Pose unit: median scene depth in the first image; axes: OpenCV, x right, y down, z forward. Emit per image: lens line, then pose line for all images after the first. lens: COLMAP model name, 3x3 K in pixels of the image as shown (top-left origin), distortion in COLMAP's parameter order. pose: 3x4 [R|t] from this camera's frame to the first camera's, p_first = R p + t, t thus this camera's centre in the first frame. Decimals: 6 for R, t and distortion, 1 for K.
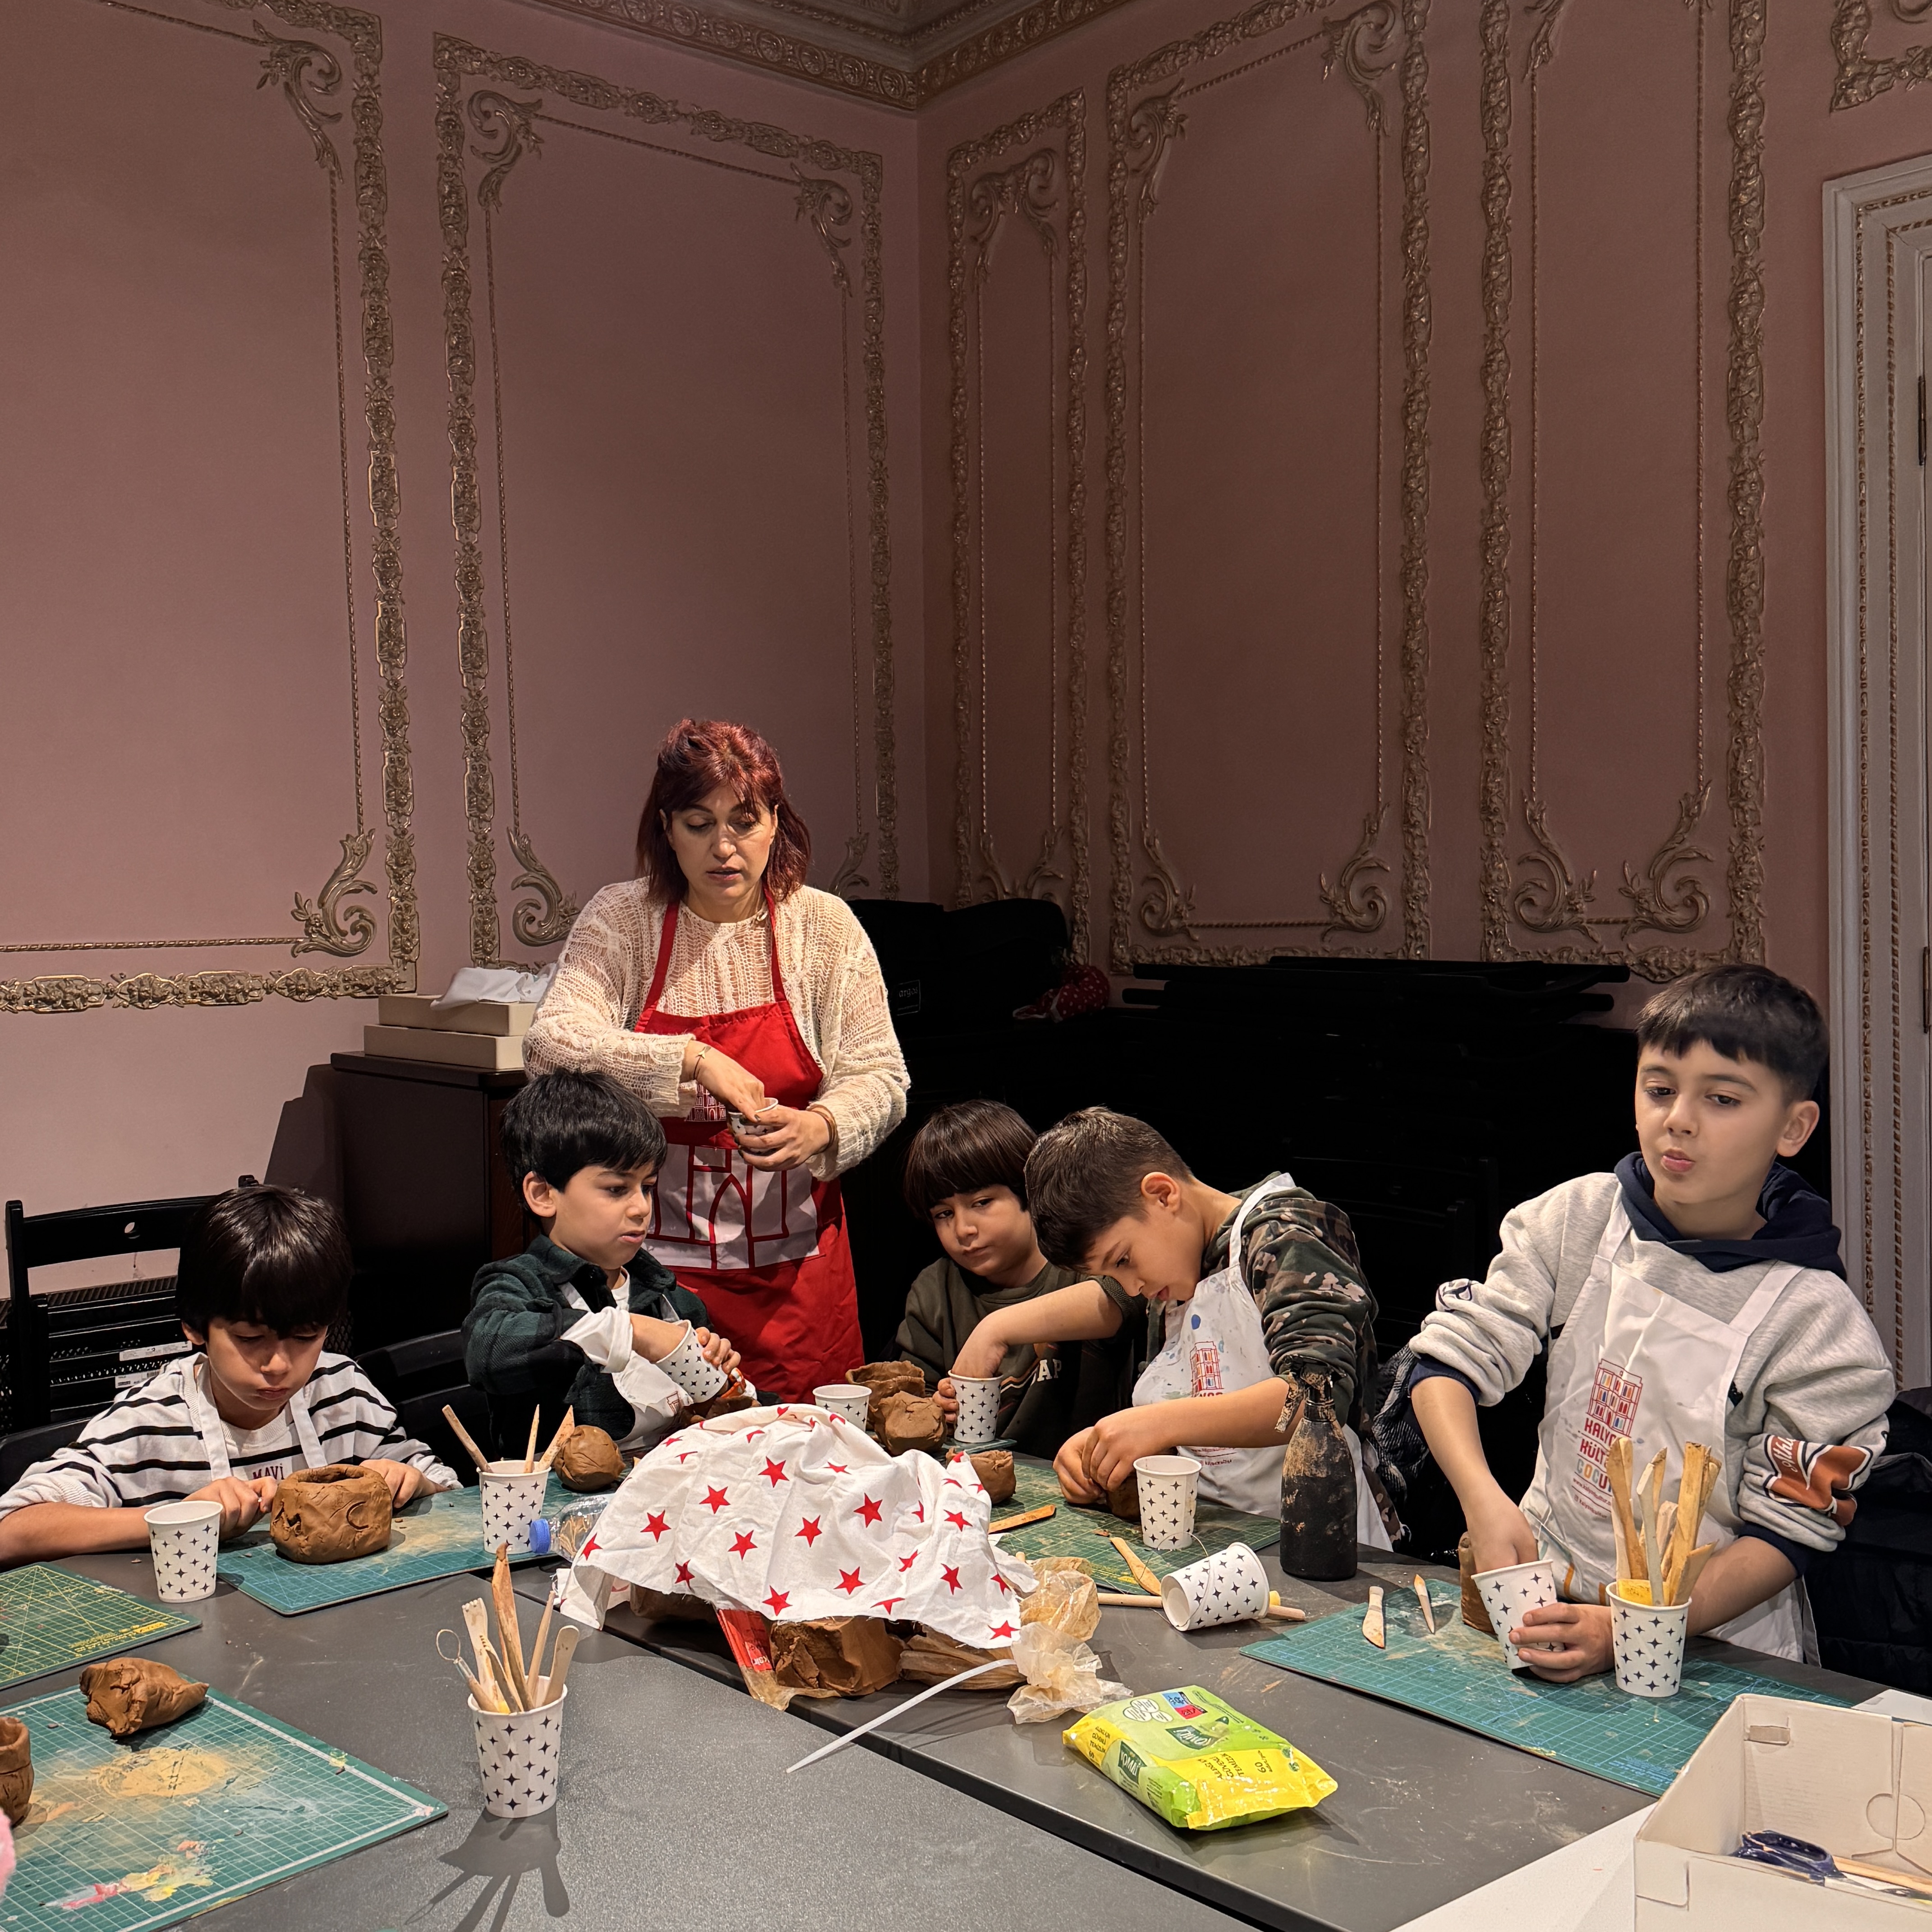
lens RADIAL K [[2338.8, 0, 966.0], [0, 2338.8, 966.0], [0, 0, 1]] dist [0.347642, -0.572314]
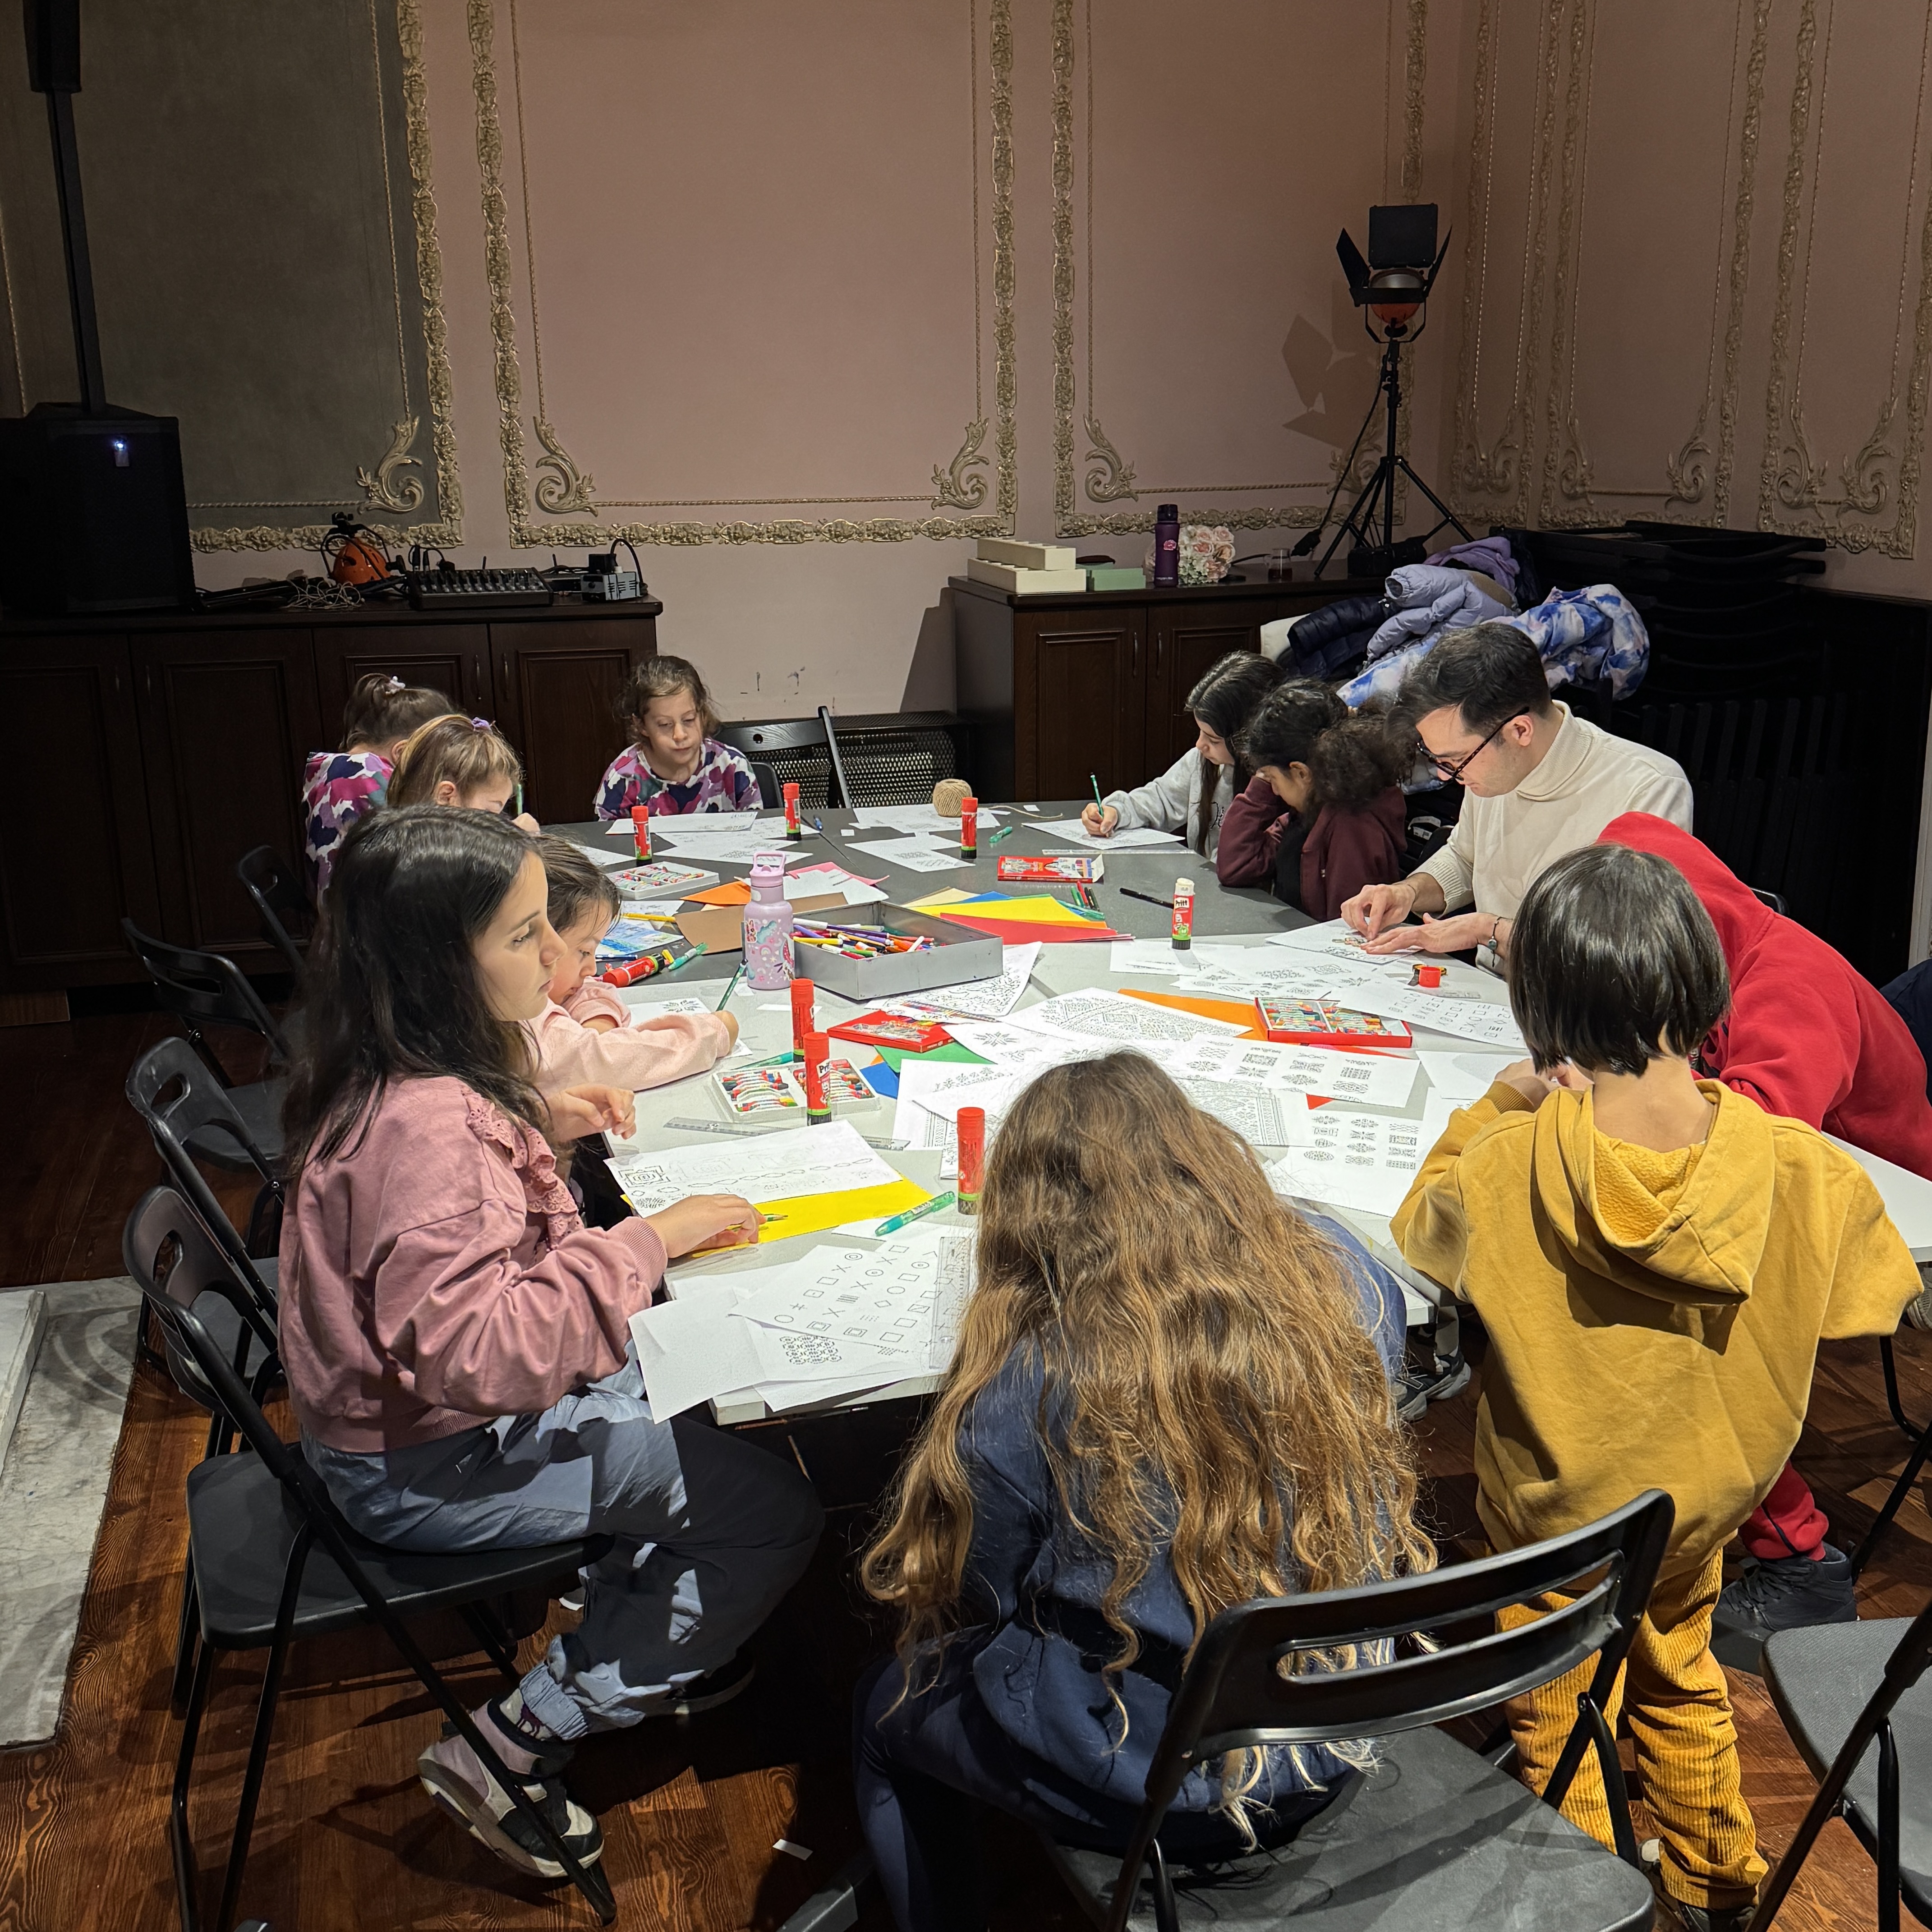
lens RADIAL K [[2338.8, 0, 966.0], [0, 2338.8, 966.0], [0, 0, 1]] dist [0.347642, -0.572314]
pose [[0.909824, 0.106369, -0.401132, 0.357664], [-0.018972, 0.976244, 0.215840, -0.044229], [0.414561, -0.188766, 0.890228, -0.360445]]
